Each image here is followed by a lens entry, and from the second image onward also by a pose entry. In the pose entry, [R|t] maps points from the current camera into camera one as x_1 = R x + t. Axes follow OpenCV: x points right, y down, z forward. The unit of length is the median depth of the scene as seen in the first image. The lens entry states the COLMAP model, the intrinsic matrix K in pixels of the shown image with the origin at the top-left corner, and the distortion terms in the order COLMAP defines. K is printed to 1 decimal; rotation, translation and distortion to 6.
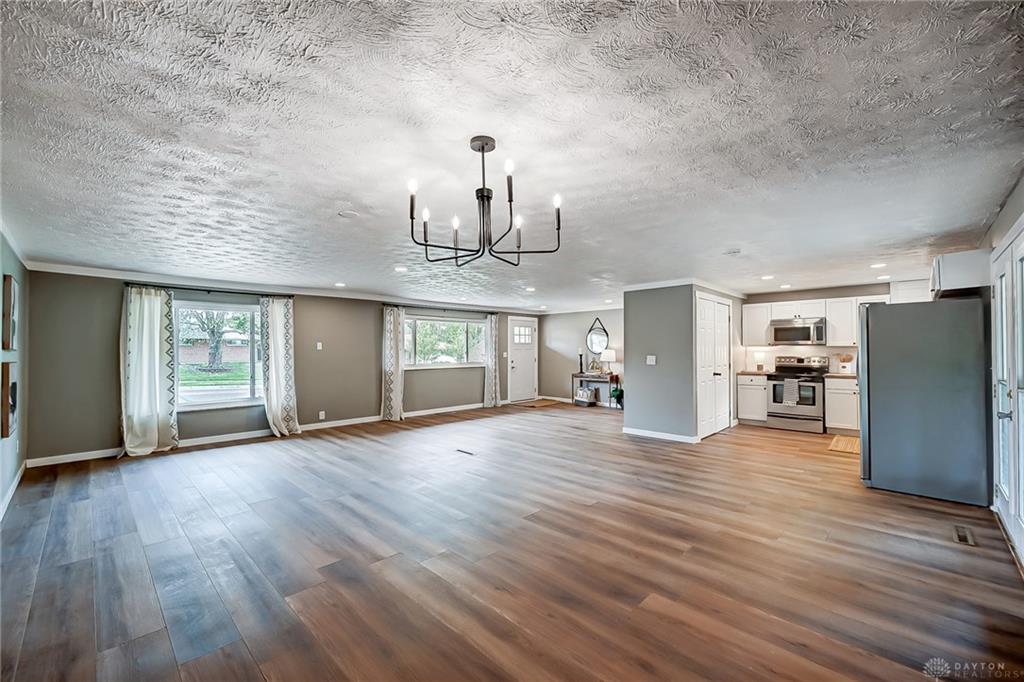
lens RADIAL K [[412.2, 0, 522.0], [0, 412.2, 344.6], [0, 0, 1]] dist [-0.000343, -0.000035]
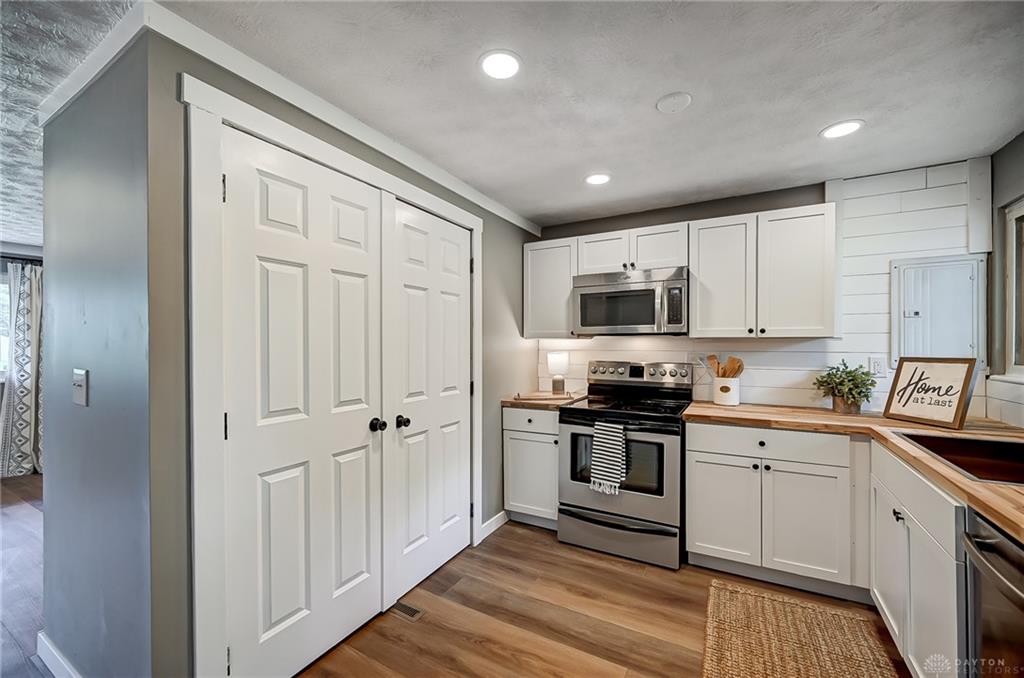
lens RADIAL K [[405.1, 0, 523.0], [0, 405.1, 345.8], [0, 0, 1]] dist [-0.000713, 0.000025]
pose [[0.964926, 0.003502, 0.262499, 0.478155], [-0.006953, 0.999901, 0.012219, 0.007913], [-0.262430, -0.013616, 0.964855, 0.660993]]
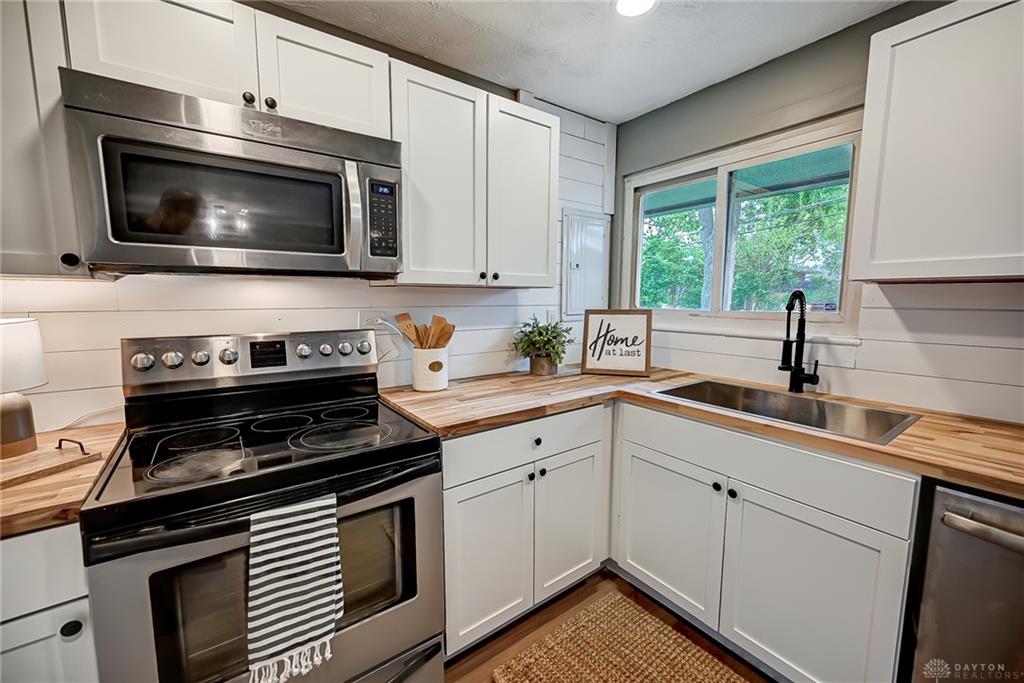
lens RADIAL K [[410.8, 0, 515.8], [0, 410.8, 343.4], [0, 0, 1]] dist [-0.001135, 0.000093]
pose [[0.172064, -0.106256, 0.979338, 0.531142], [-0.013376, 0.993822, 0.110178, 0.010517], [-0.984995, -0.032057, 0.169580, 0.901735]]
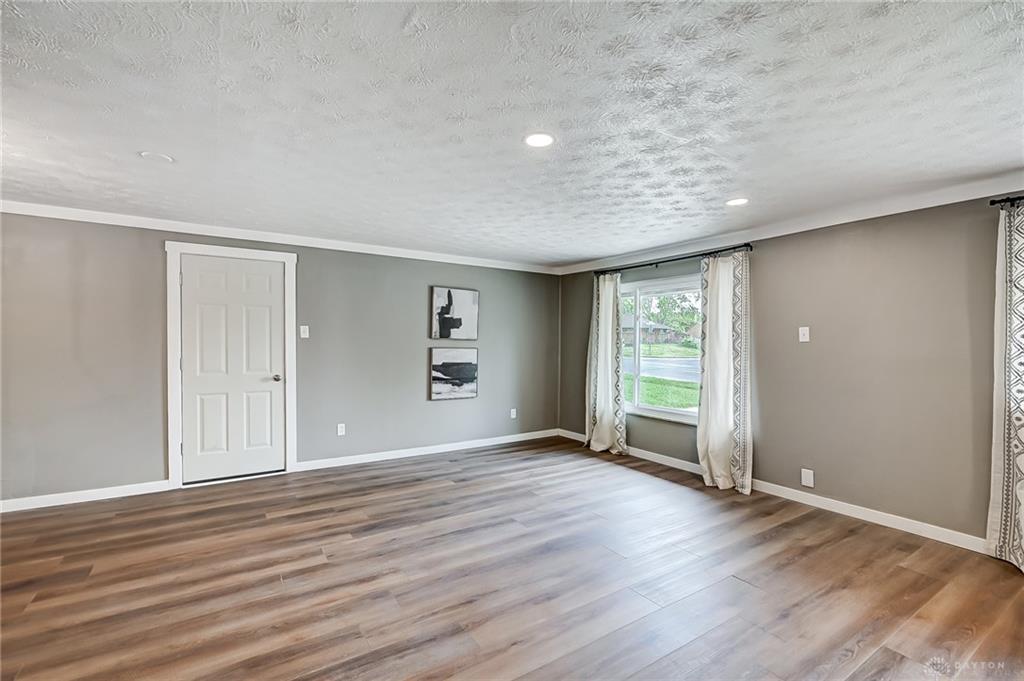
lens RADIAL K [[458.5, 0, 516.3], [0, 458.5, 345.8], [0, 0, 1]] dist [-0.002175, -0.000314]
pose [[-0.223564, 0.010944, -0.974628, 0.119587], [0.003496, 0.999940, 0.010427, 0.011073], [0.974683, -0.001076, -0.223588, 0.836150]]
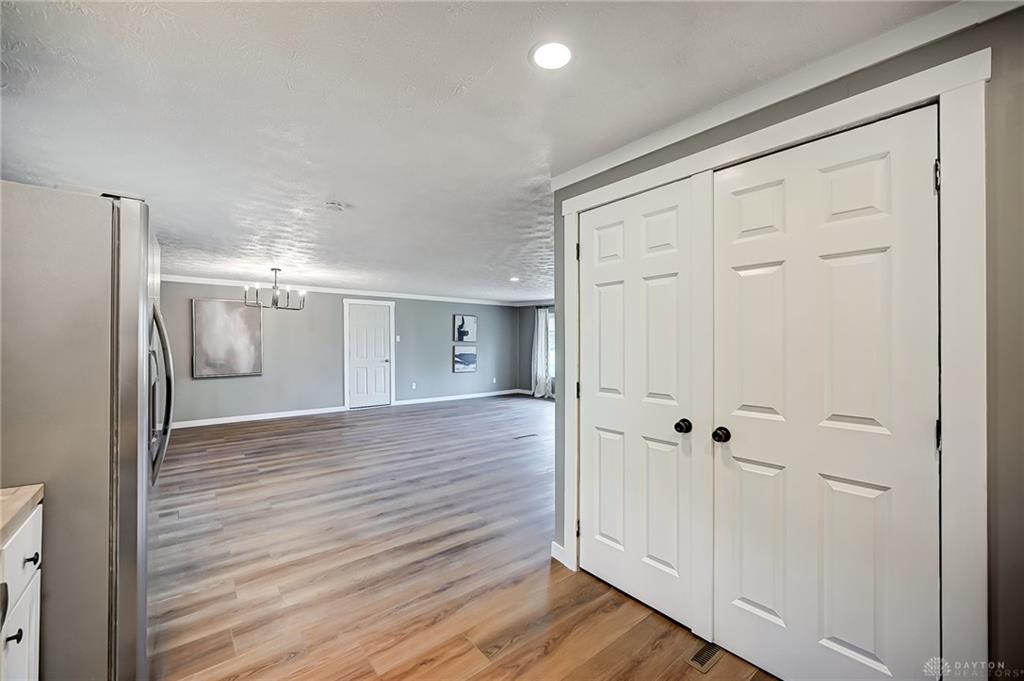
lens RADIAL K [[410.8, 0, 515.8], [0, 410.8, 342.4], [0, 0, 1]] dist [-0.001135, 0.000093]
pose [[-0.123781, 0.003089, -0.992305, 0.757874], [0.011692, 0.999930, 0.001654, 0.009959], [0.992241, -0.011397, -0.123809, 0.899671]]
